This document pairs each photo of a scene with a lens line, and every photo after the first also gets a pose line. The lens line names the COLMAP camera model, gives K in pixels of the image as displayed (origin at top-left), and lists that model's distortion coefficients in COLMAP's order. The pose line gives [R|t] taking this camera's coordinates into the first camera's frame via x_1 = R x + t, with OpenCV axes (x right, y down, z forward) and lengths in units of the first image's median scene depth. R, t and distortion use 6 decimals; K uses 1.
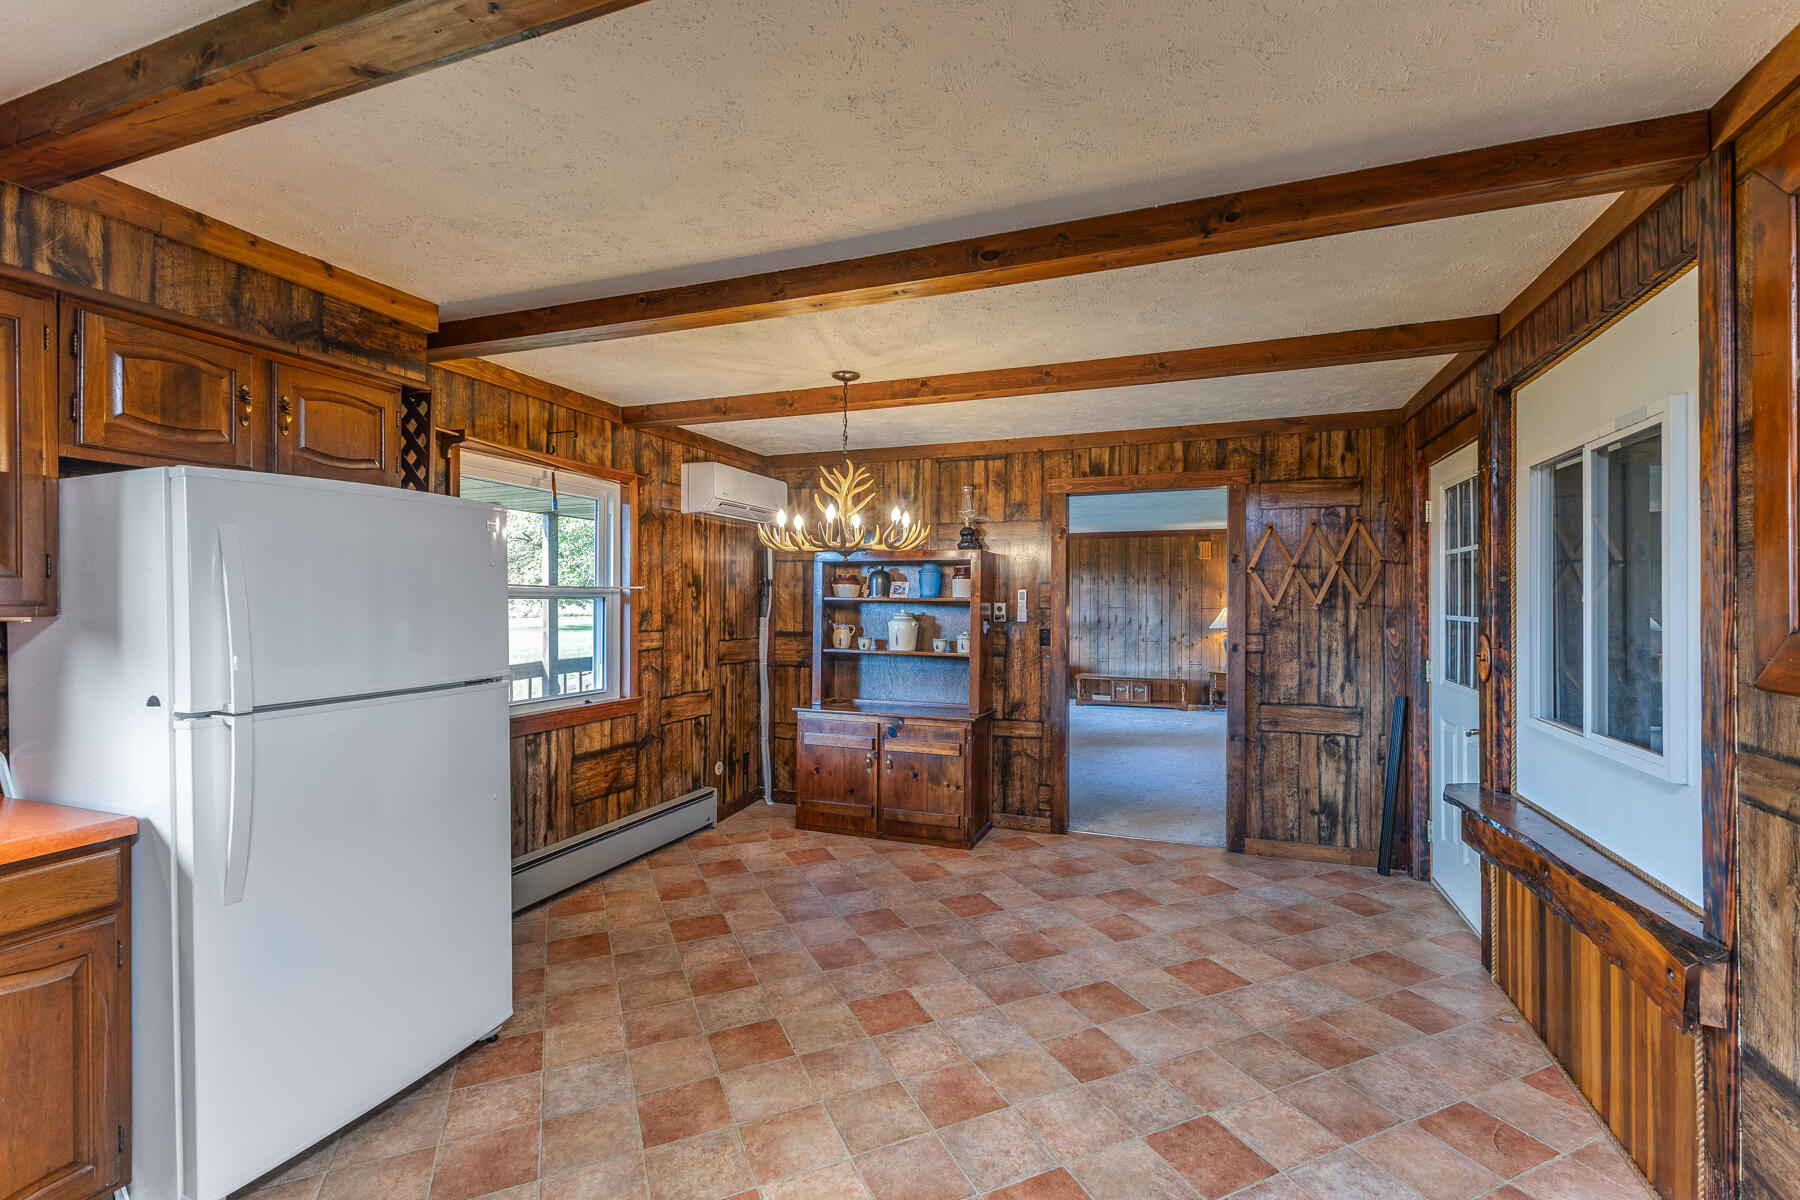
lens RADIAL K [[780.8, 0, 906.6], [0, 780.8, 603.6], [0, 0, 1]] dist [-0.000903, -0.000368]
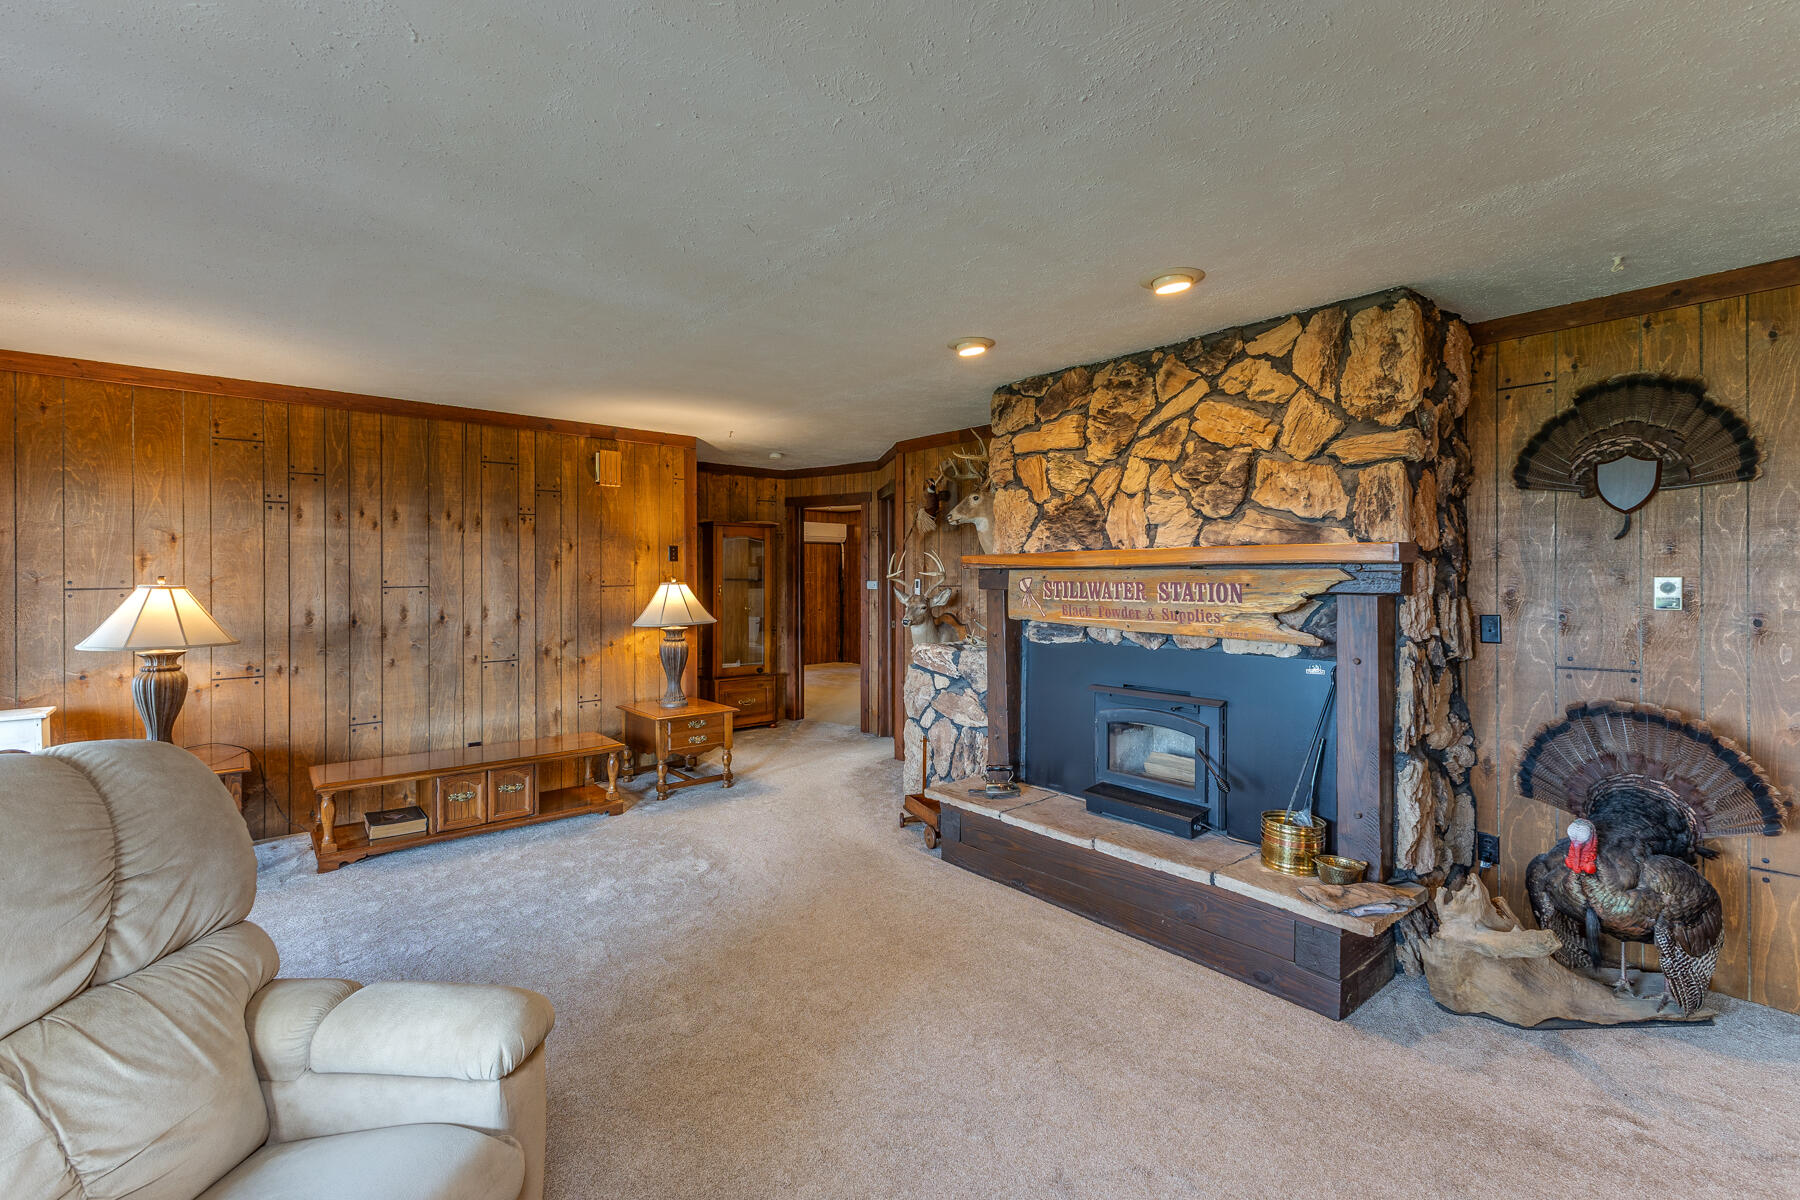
lens RADIAL K [[780.8, 0, 903.0], [0, 780.8, 584.2], [0, 0, 1]] dist [-0.000903, -0.000368]
pose [[0.488381, -0.008890, 0.872585, 0.040763], [0.003573, 0.999960, 0.008187, 0.001501], [-0.872623, -0.000881, 0.488393, 0.582872]]
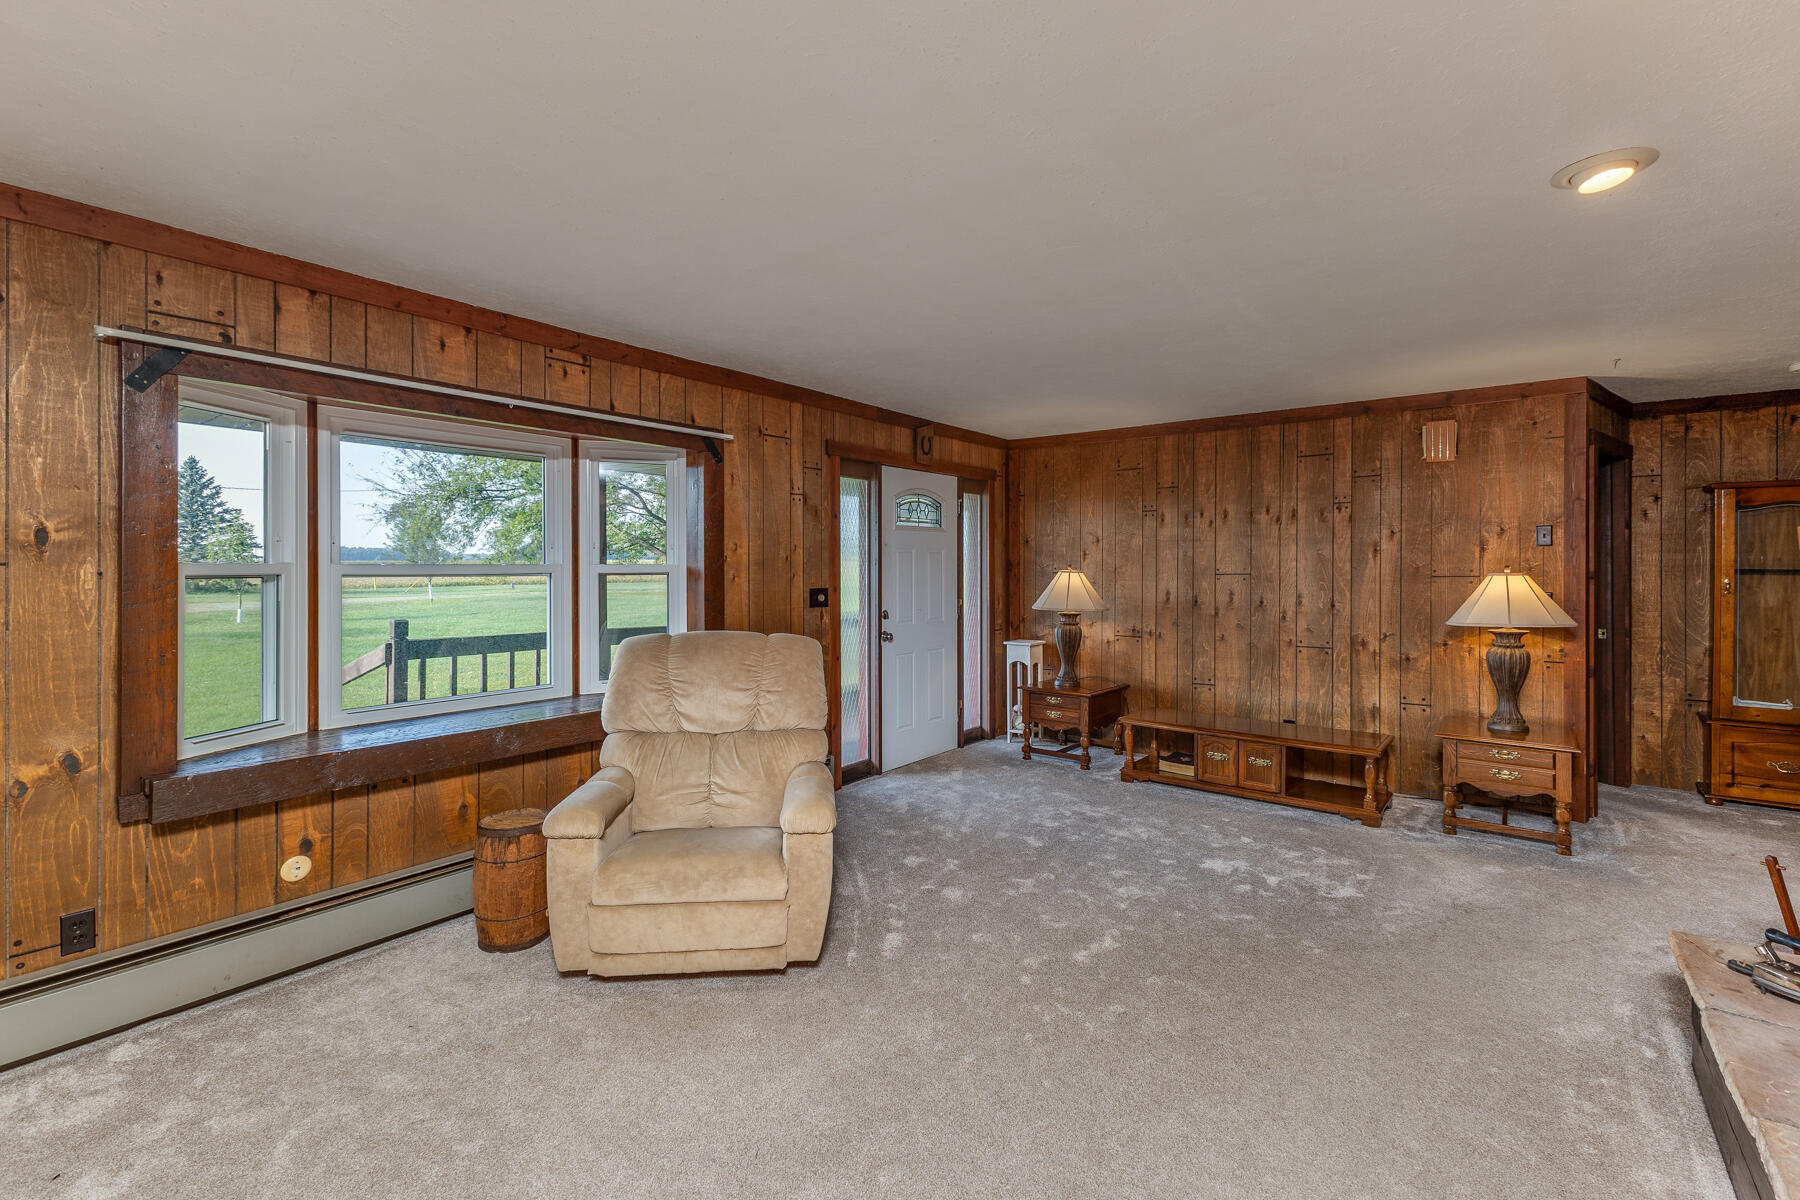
lens RADIAL K [[780.8, 0, 888.1], [0, 780.8, 565.5], [0, 0, 1]] dist [-0.000903, -0.000368]
pose [[0.950396, 0.001166, -0.311041, 0.221360], [-0.002491, 0.999989, -0.003865, 0.002392], [0.311033, 0.004448, 0.950389, 0.485214]]
